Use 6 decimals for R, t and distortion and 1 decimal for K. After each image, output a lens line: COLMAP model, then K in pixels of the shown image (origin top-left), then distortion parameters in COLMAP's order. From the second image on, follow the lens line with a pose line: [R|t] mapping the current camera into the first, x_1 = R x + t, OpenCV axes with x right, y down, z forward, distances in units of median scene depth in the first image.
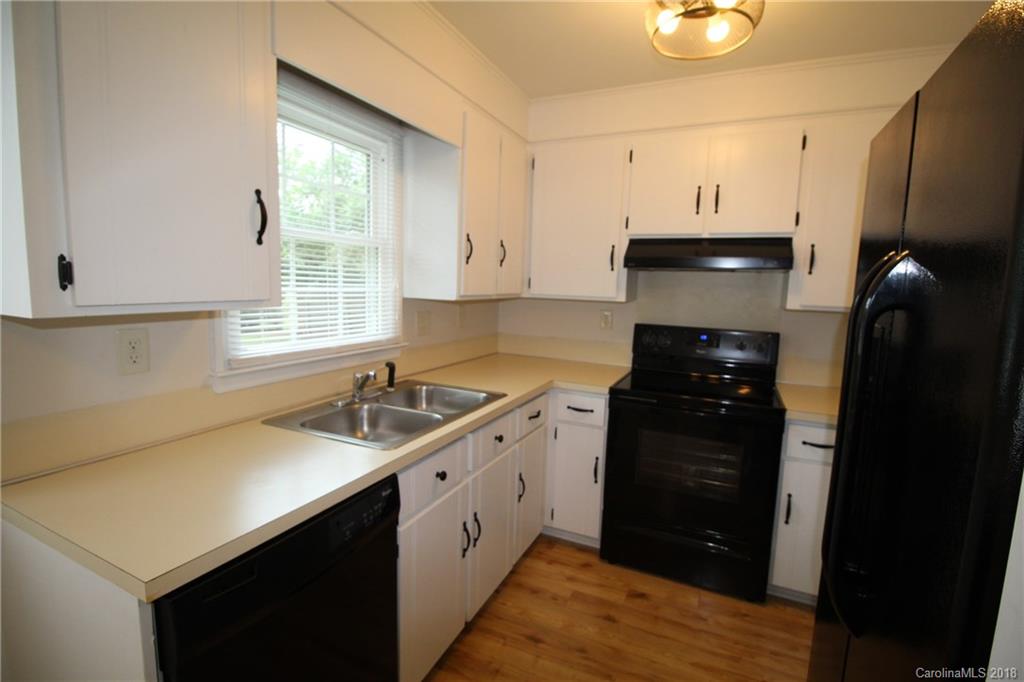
lens RADIAL K [[483.4, 0, 498.5], [0, 483.4, 334.8], [0, 0, 1]] dist [-0.013691, -0.000524]
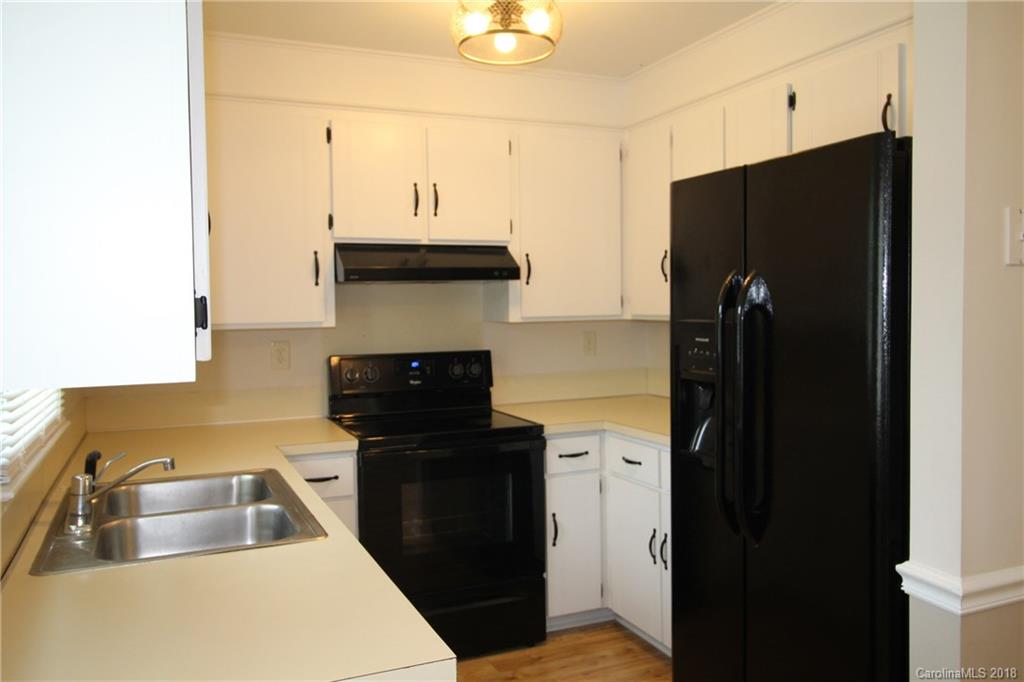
lens RADIAL K [[804.3, 0, 511.3], [0, 804.3, 335.4], [0, 0, 1]] dist [0.011617, 0.005283]
pose [[0.651116, -0.066738, 0.756038, -0.547599], [0.115170, 0.993279, -0.011506, -0.010233], [-0.750189, 0.094565, 0.654427, -0.016047]]
